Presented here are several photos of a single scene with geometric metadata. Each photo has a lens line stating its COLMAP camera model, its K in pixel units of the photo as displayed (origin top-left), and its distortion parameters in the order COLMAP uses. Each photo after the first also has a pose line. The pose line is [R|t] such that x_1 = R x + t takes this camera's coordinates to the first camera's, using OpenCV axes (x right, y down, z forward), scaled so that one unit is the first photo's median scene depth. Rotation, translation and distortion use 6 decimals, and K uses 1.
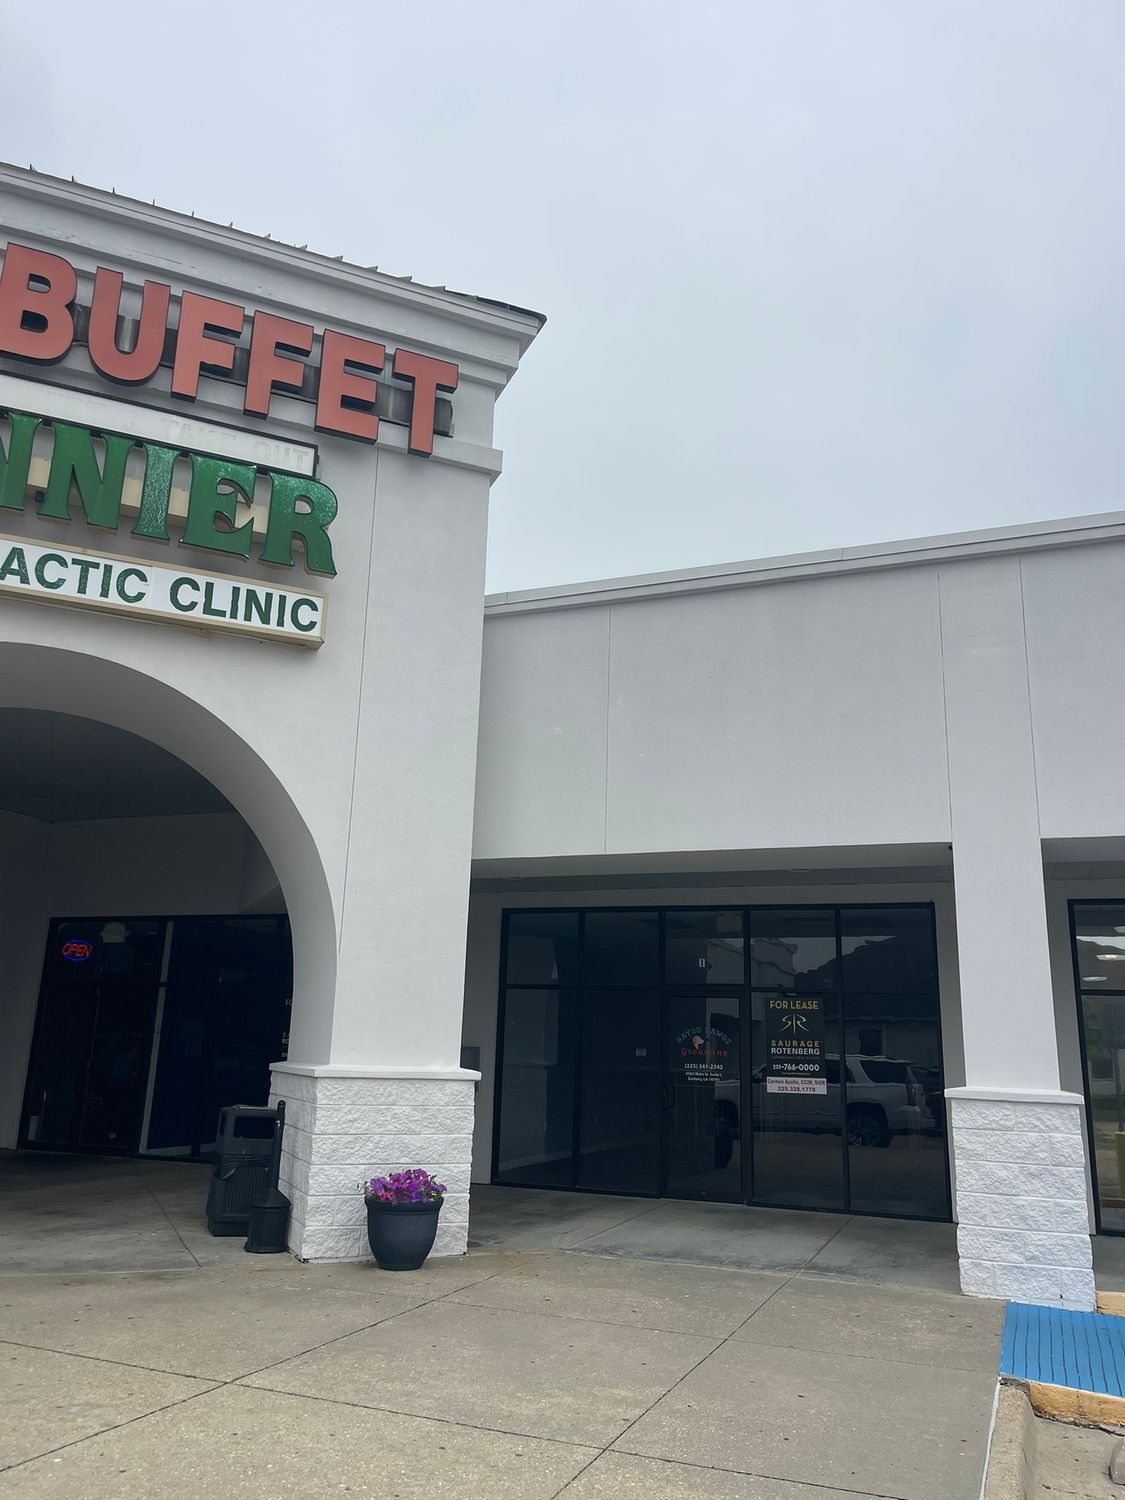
lens RADIAL K [[1126.7, 0, 550.5], [0, 1126.7, 763.0], [0, 0, 1]] dist [0.061103, -0.061773]
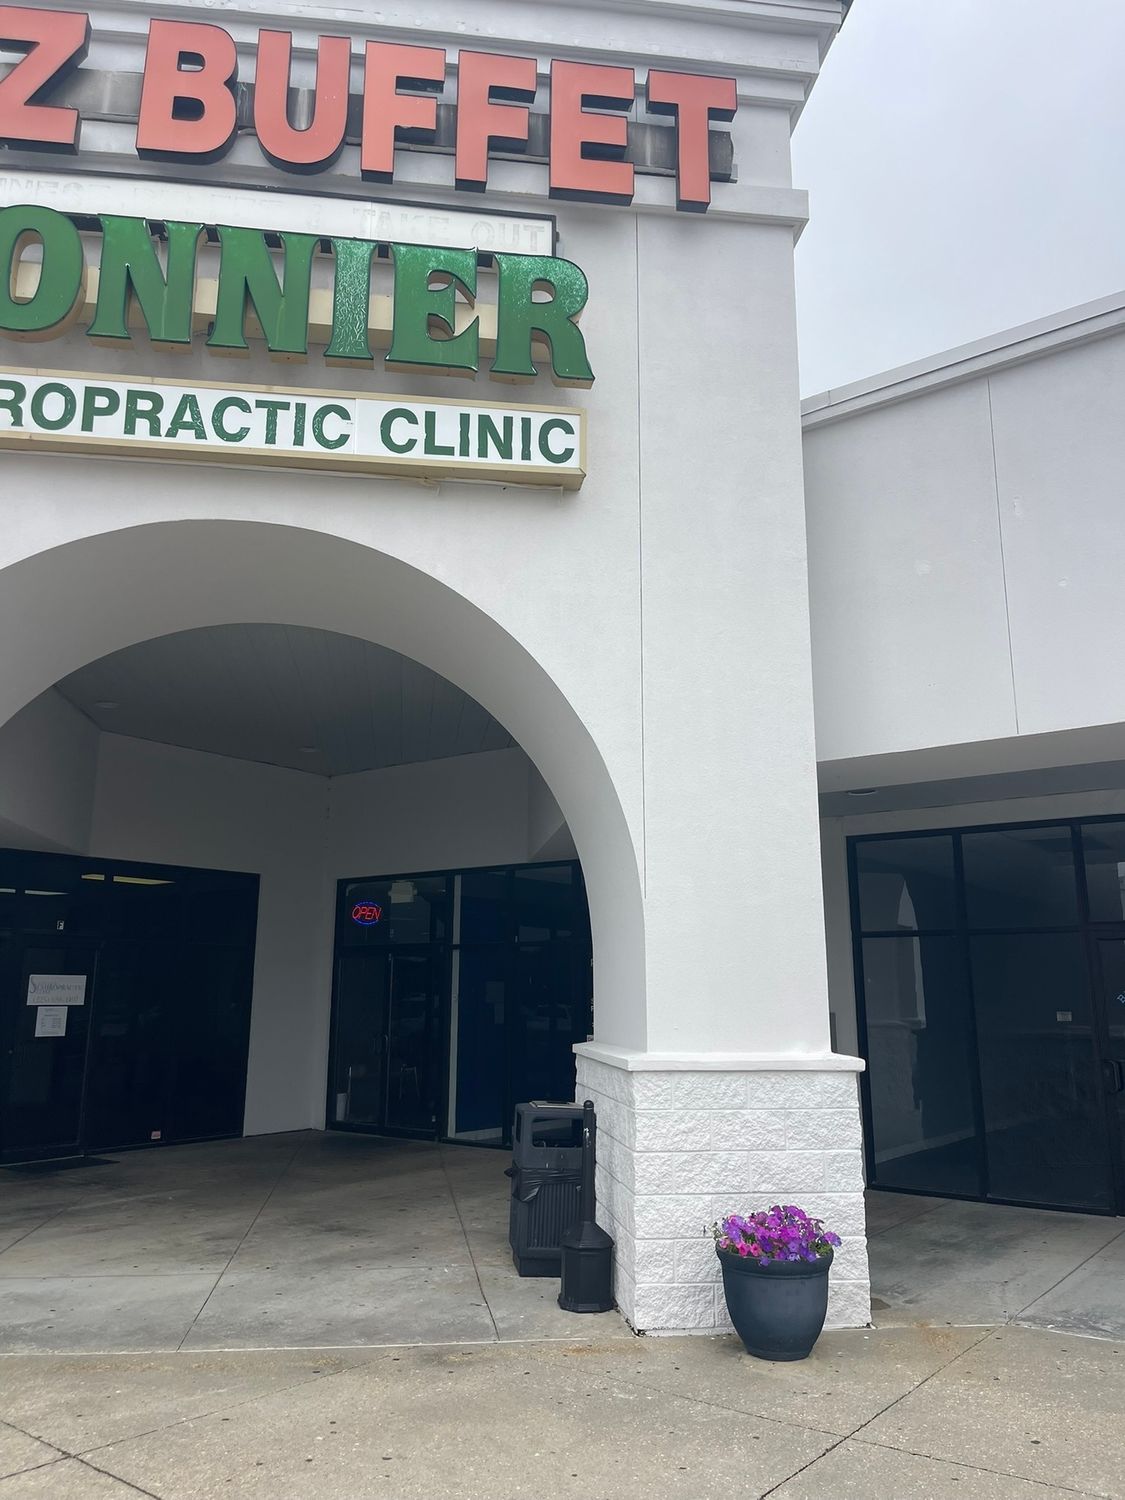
lens RADIAL K [[1126.7, 0, 553.9], [0, 1126.7, 738.8], [0, 0, 1]] dist [0.061103, -0.061773]
pose [[0.963699, -0.087084, -0.252391, -0.047861], [0.092245, 0.995699, 0.008665, 0.050598], [0.250551, -0.031632, 0.967587, 0.265745]]
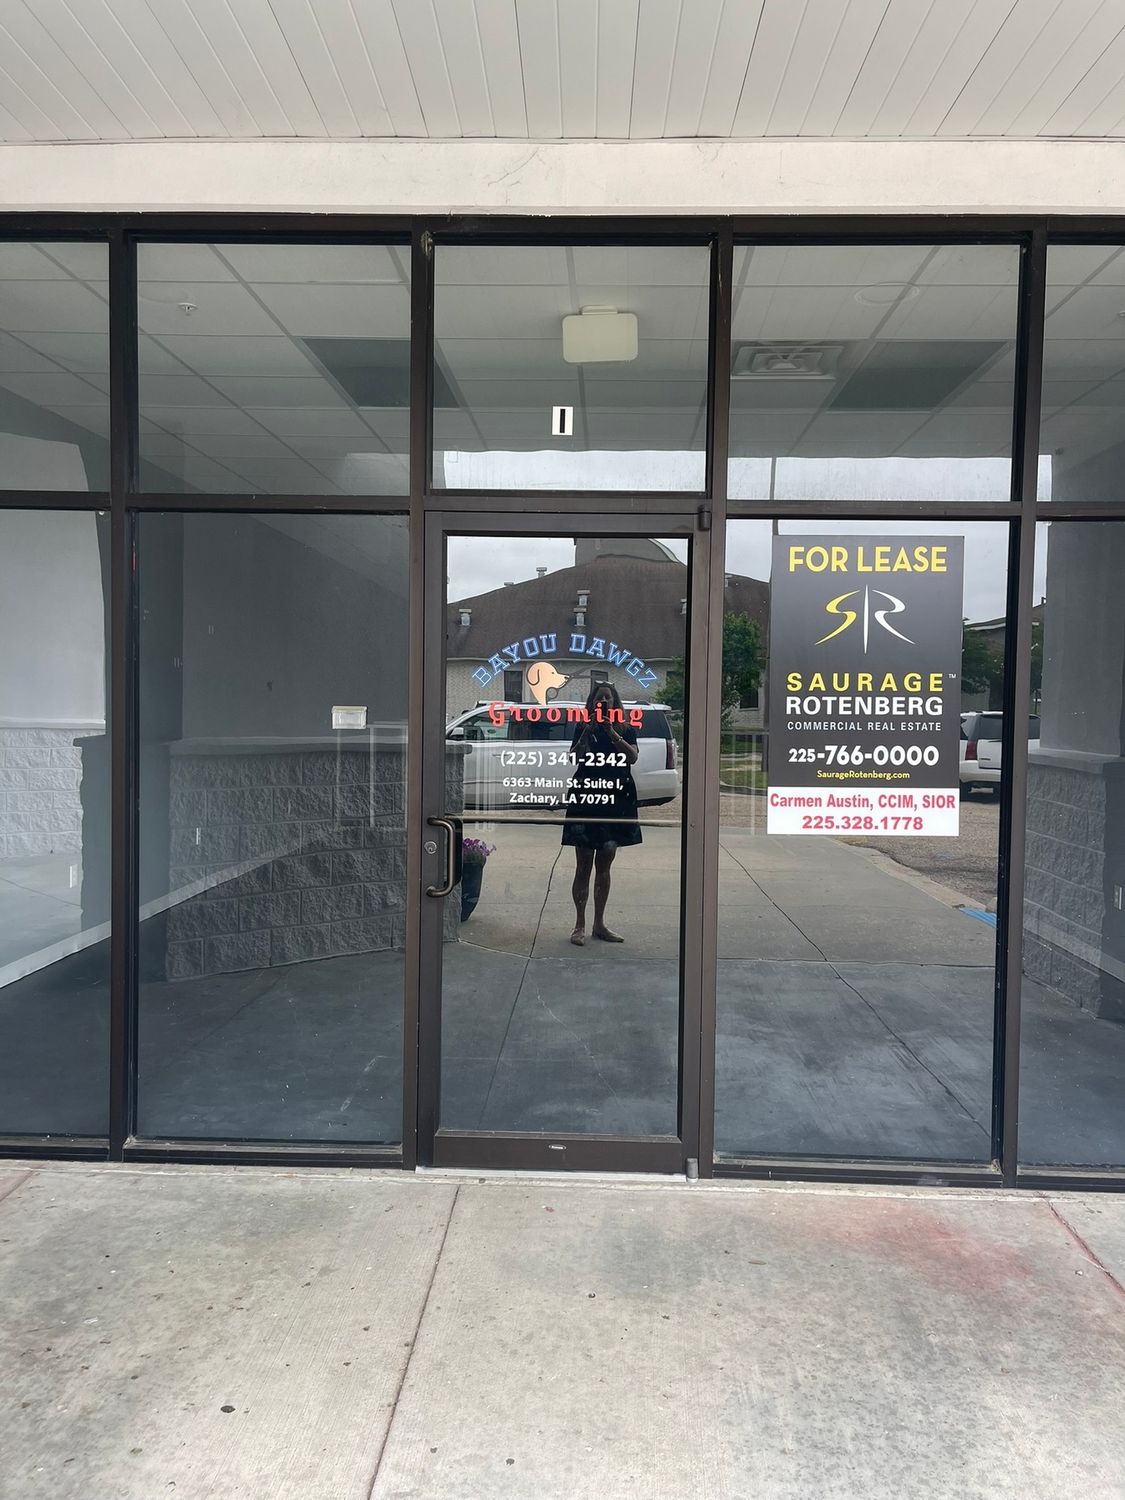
lens RADIAL K [[1126.7, 0, 559.3], [0, 1126.7, 757.9], [0, 0, 1]] dist [0.061103, -0.061773]
pose [[0.940690, -0.030169, 0.337924, 0.039987], [-0.073075, 0.954642, 0.288649, 0.227467], [-0.331305, -0.296223, 0.895818, 0.919568]]
